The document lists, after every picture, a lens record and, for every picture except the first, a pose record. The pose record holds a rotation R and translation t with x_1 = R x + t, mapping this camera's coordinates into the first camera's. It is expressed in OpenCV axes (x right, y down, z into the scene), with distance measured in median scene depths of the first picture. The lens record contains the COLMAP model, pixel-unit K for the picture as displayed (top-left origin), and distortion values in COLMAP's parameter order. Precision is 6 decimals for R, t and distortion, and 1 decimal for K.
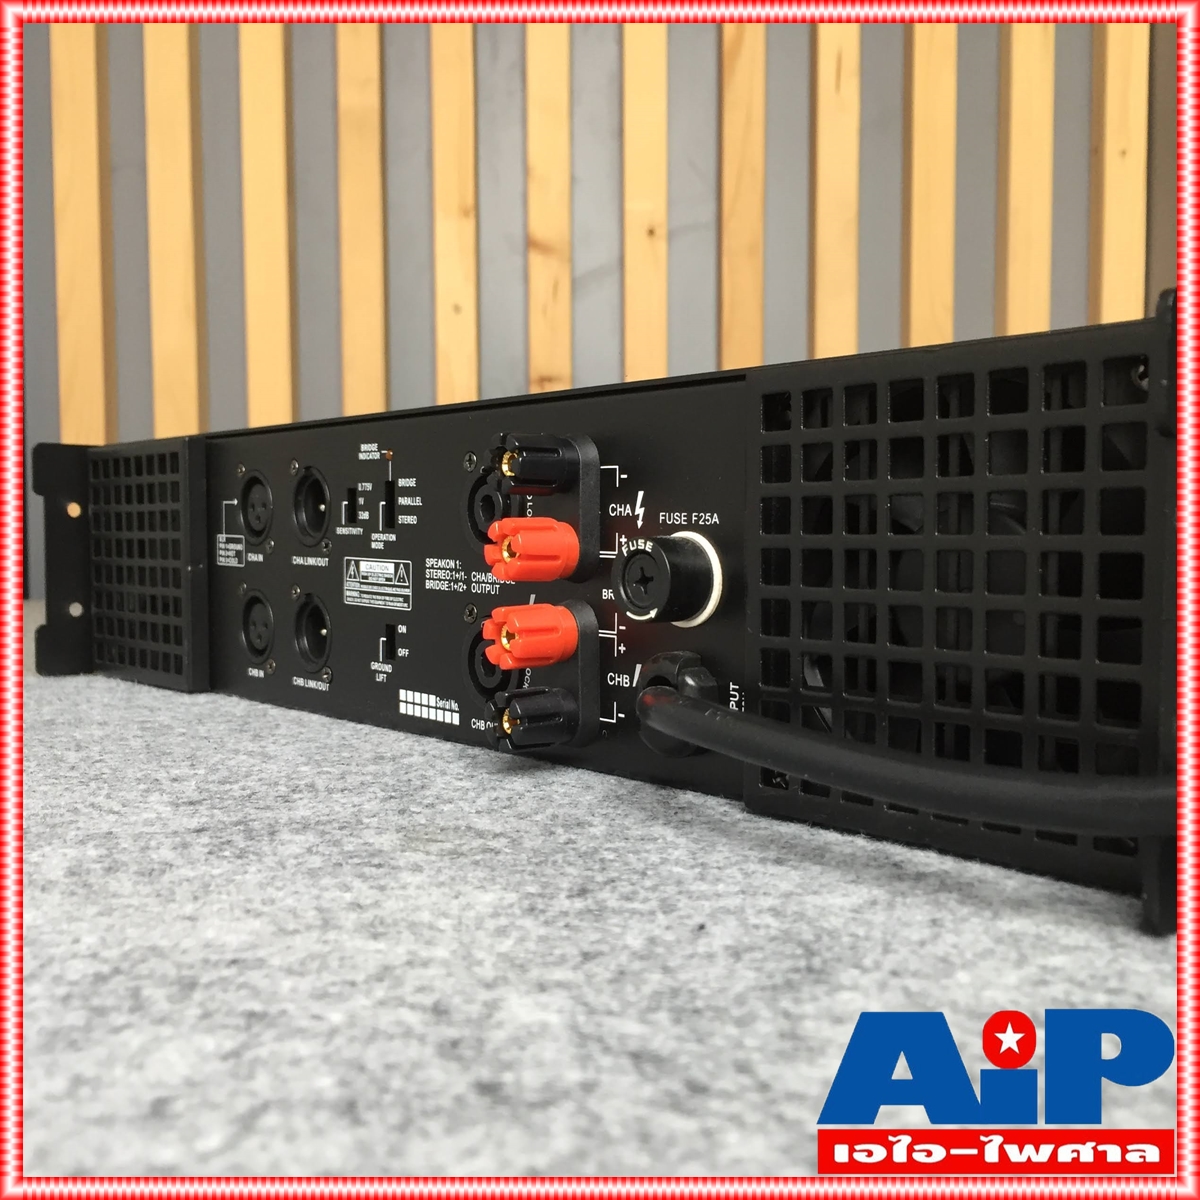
lens RADIAL K [[1328.5, 0, 600.0], [0, 1328.5, 602.8], [0, 0, 1]] dist [0.060082, -0.052039]
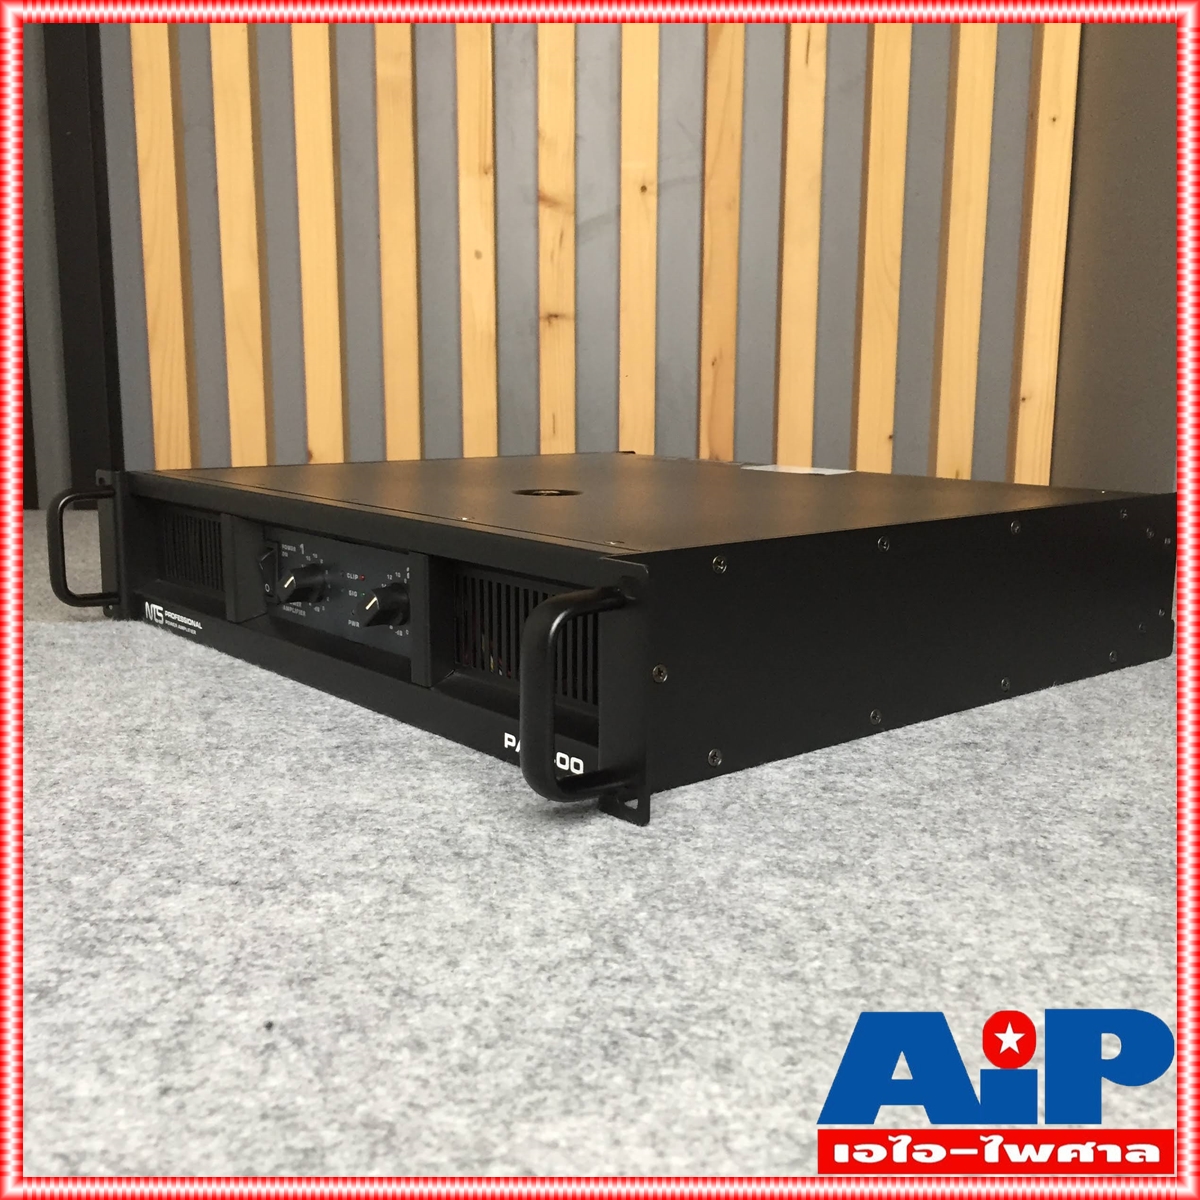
lens RADIAL K [[1318.7, 0, 601.3], [0, 1318.7, 599.7], [0, 0, 1]] dist [0.078551, -0.106330]
pose [[0.999670, 0.013692, -0.021752, 0.241107], [-0.010952, 0.992542, 0.121406, -0.469506], [0.023252, -0.121128, 0.992365, -1.539976]]
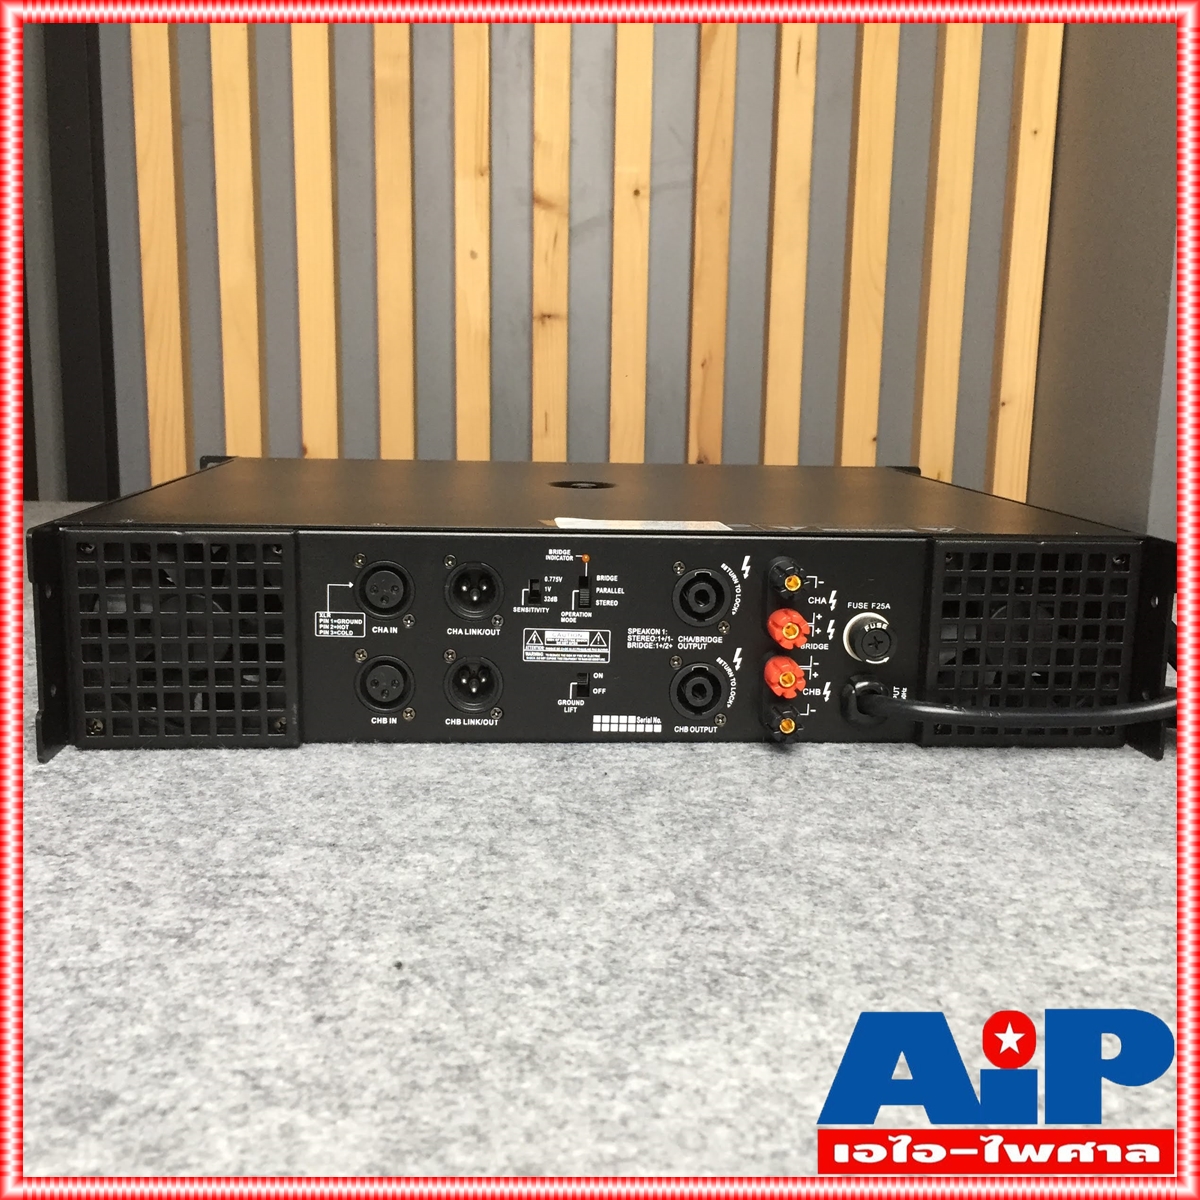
lens RADIAL K [[1318.7, 0, 601.3], [0, 1318.7, 599.7], [0, 0, 1]] dist [0.078551, -0.106330]
pose [[0.999711, 0.022455, 0.008613, 0.037326], [-0.023333, 0.992380, 0.120984, -0.459087], [-0.005830, -0.121149, 0.992617, -1.721442]]
